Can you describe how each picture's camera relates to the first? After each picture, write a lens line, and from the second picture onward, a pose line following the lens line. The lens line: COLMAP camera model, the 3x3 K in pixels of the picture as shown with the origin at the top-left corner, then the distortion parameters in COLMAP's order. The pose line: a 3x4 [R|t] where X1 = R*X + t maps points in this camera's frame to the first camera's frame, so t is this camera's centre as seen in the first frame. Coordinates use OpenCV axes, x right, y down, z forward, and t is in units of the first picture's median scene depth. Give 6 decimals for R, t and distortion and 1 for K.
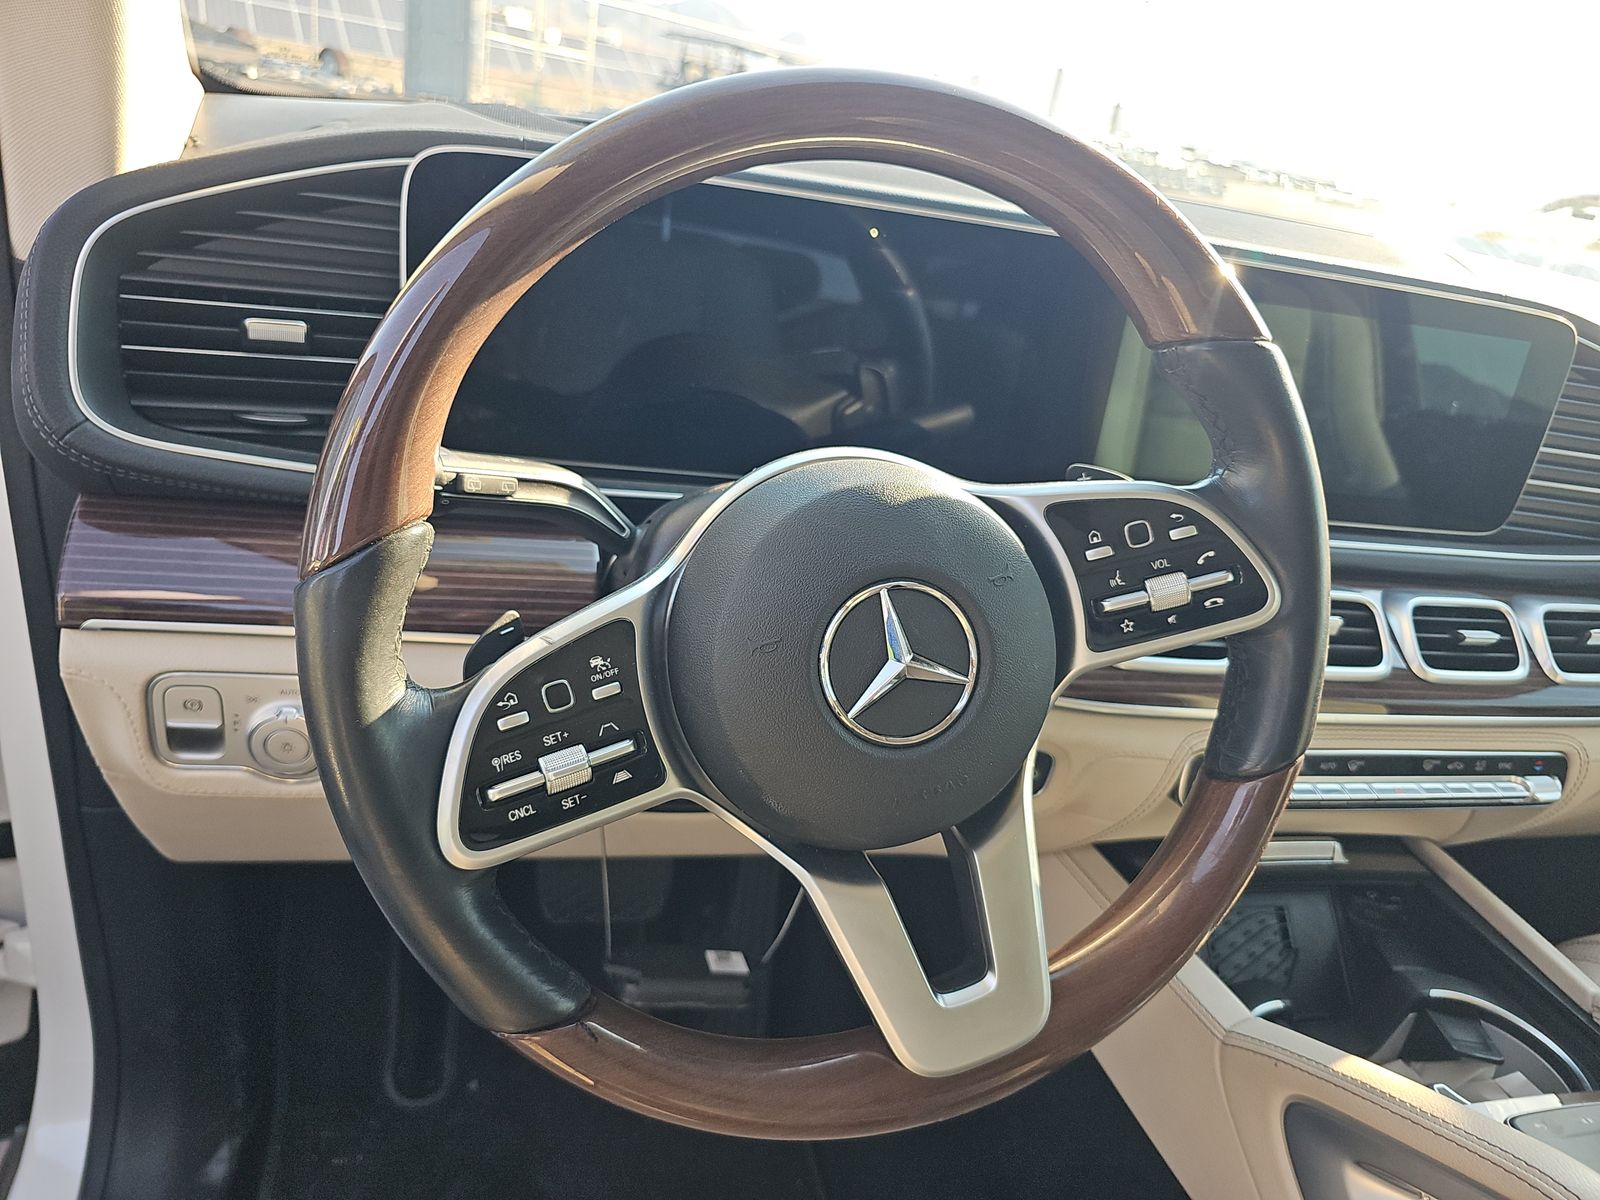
lens RADIAL K [[1046.5, 0, 800.0], [0, 1046.5, 600.0], [0, 0, 1]] dist [-0.002353, -0.004361]
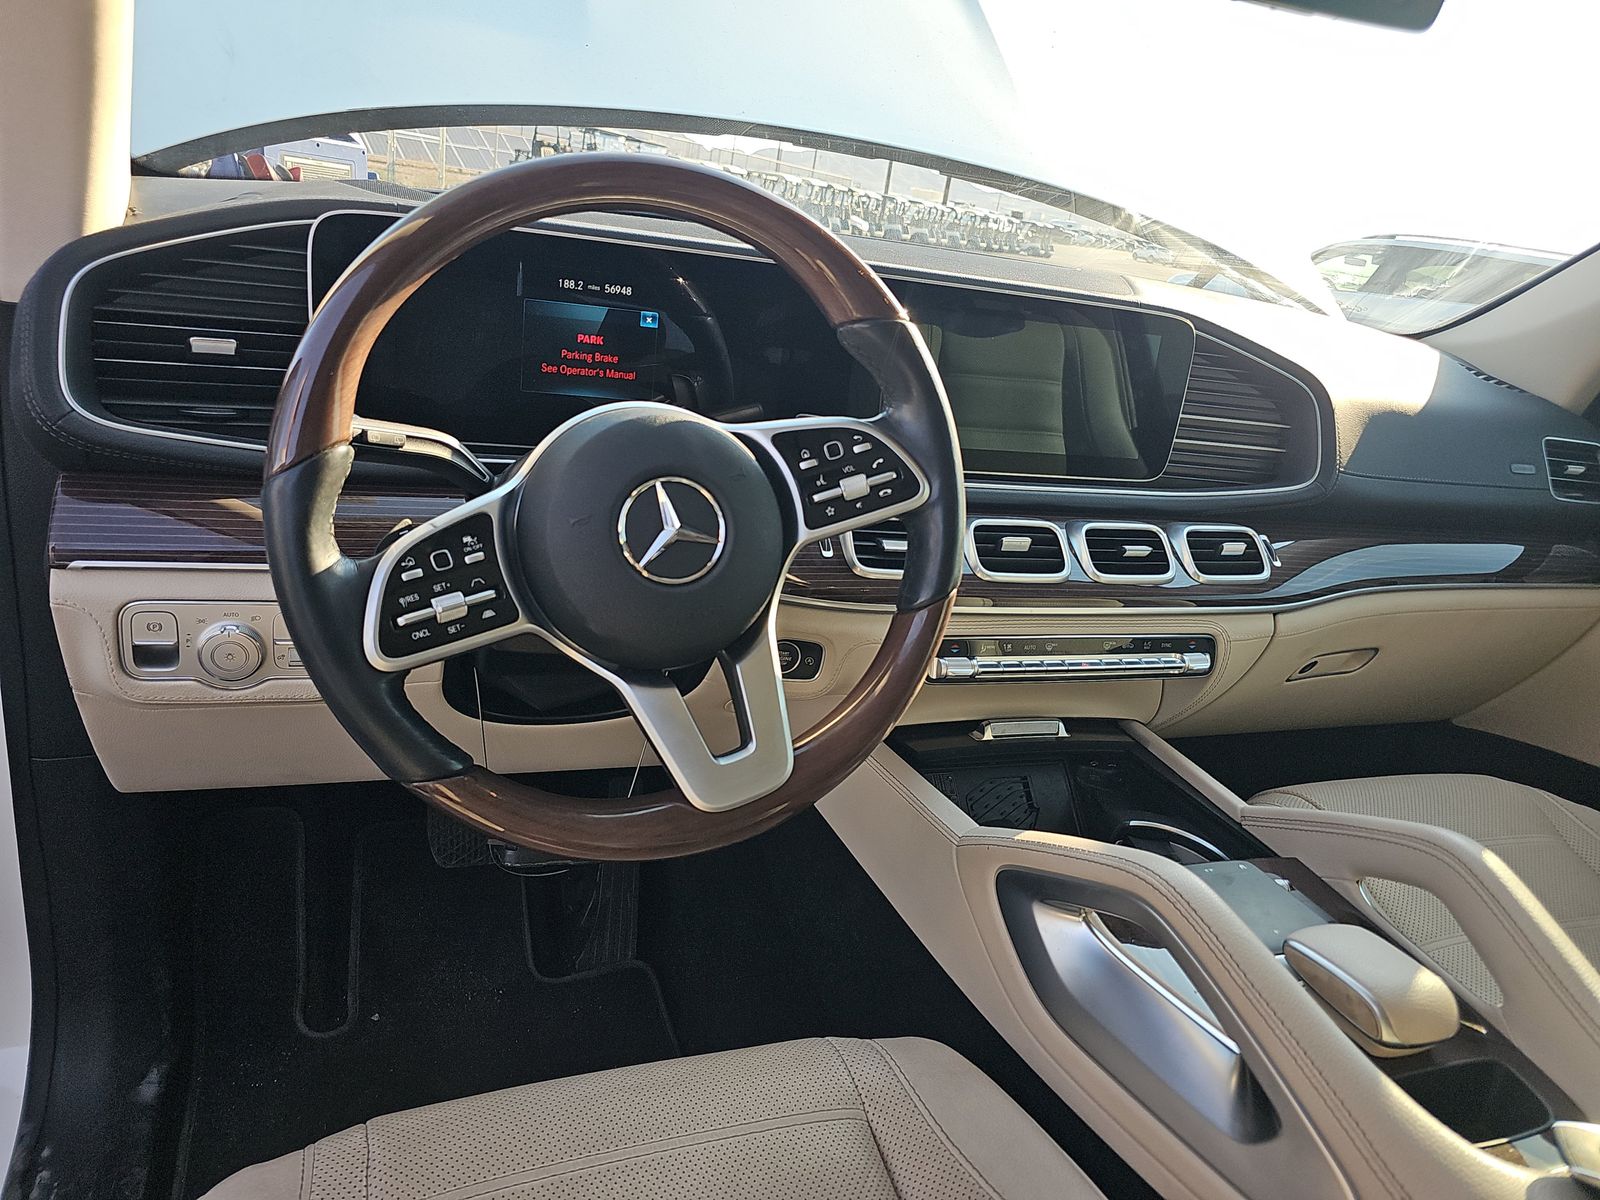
lens RADIAL K [[1078.4, 0, 800.0], [0, 1078.4, 600.0], [0, 0, 1]] dist [0.024268, -0.022321]
pose [[0.992914, -0.057830, 0.103819, 0.101007], [0.065206, 0.995475, -0.069122, 0.253577], [-0.099352, 0.075402, 0.992191, -0.516807]]
